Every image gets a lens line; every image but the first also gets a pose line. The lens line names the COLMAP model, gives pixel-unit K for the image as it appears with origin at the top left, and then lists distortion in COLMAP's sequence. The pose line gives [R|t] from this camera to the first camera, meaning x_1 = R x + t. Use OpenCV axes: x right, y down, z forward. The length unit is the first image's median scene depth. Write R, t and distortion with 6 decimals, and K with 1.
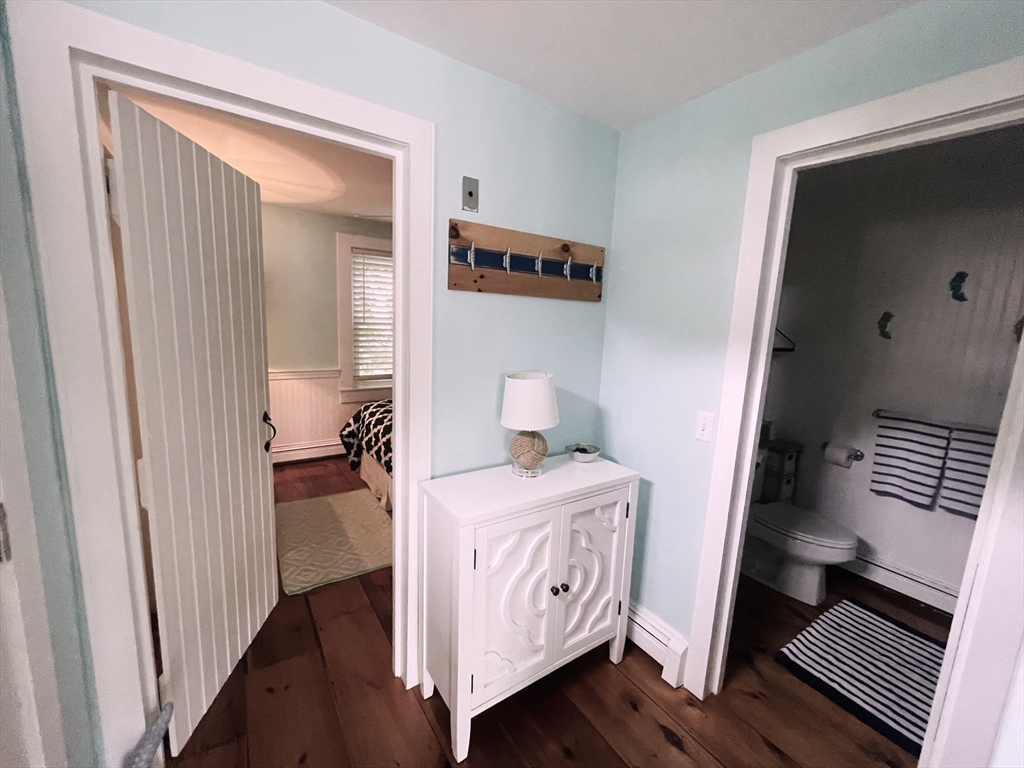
lens RADIAL K [[414.1, 0, 515.8], [0, 414.1, 382.2], [0, 0, 1]] dist [-0.003136, -0.000587]
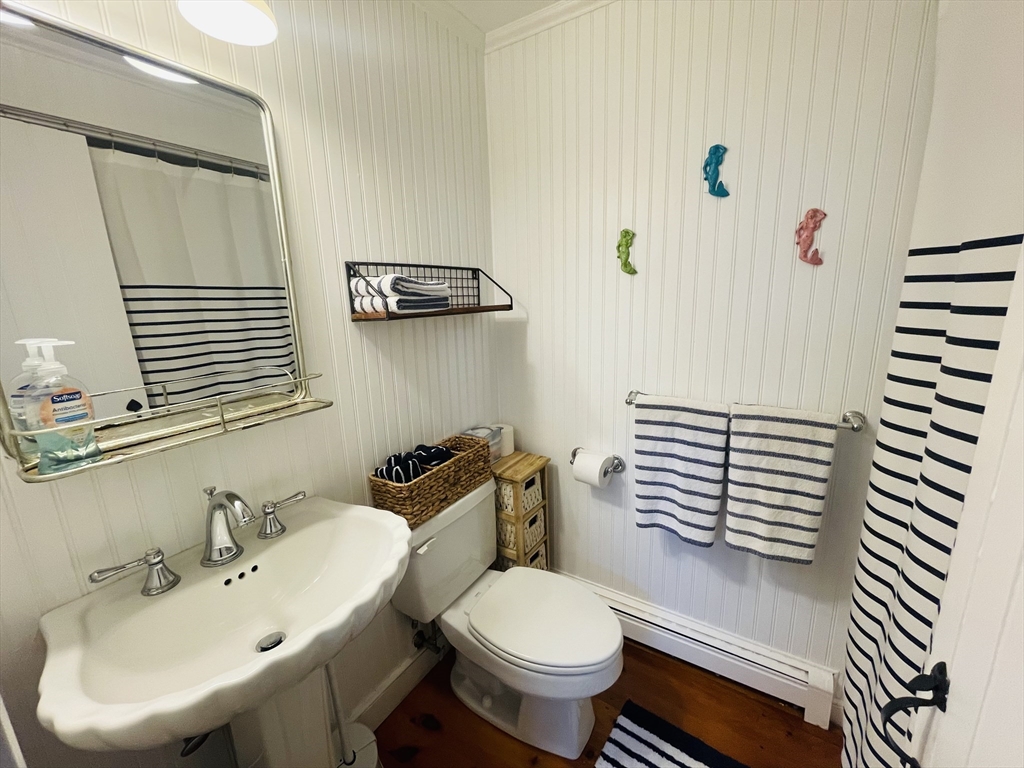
lens RADIAL K [[414.1, 0, 515.8], [0, 414.1, 382.2], [0, 0, 1]] dist [-0.003136, -0.000587]
pose [[0.935231, -0.158144, 0.316755, 0.587242], [0.139281, 0.986894, 0.081487, -0.023462], [-0.325491, -0.032091, 0.945000, 0.537846]]
